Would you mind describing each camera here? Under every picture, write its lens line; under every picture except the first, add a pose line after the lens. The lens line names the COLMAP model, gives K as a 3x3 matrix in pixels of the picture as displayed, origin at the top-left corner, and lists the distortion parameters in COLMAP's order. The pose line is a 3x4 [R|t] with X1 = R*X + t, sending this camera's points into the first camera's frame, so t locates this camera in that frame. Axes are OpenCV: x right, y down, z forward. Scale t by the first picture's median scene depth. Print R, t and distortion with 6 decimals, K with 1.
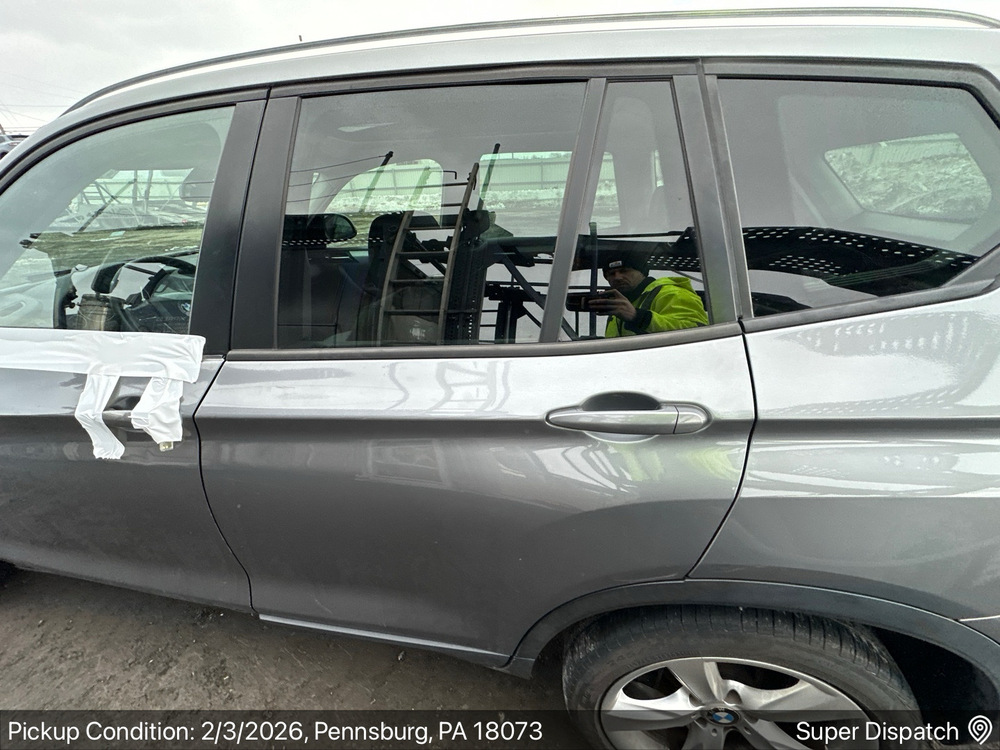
lens RADIAL K [[395.7, 0, 511.0], [0, 395.7, 374.5], [0, 0, 1]] dist [-0.003078, 0.000639]
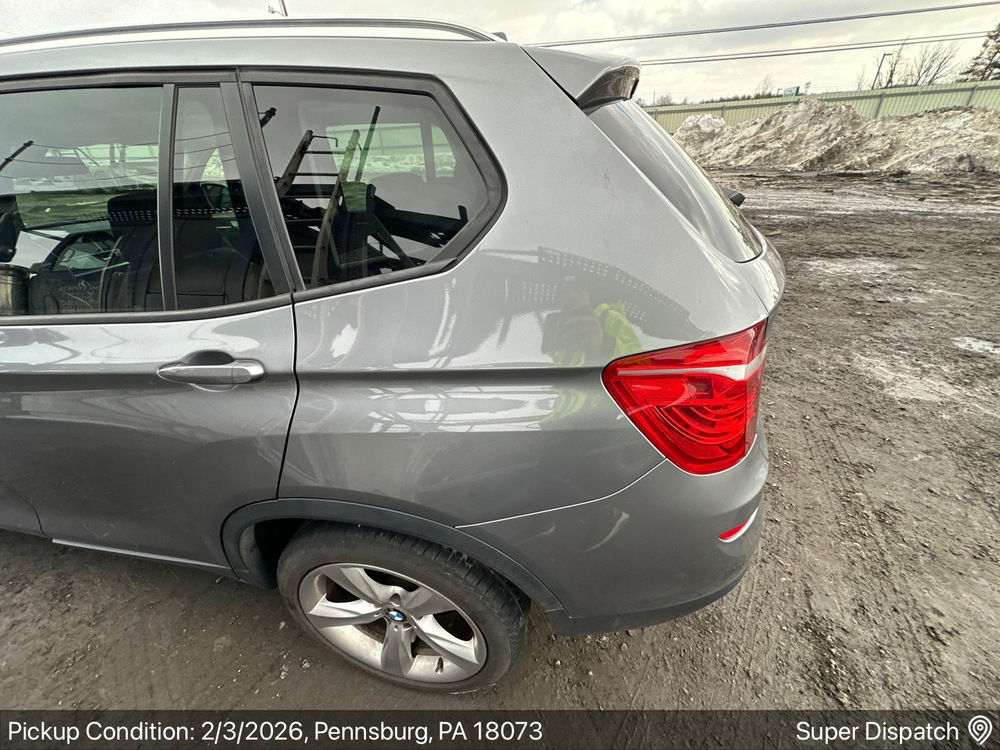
lens RADIAL K [[395.7, 0, 507.0], [0, 395.7, 372.9], [0, 0, 1]] dist [-0.003078, 0.000639]
pose [[0.999956, -0.000707, -0.009394, 0.606112], [0.001474, 0.996636, 0.081941, 0.006788], [0.009305, -0.081952, 0.996593, -0.113751]]
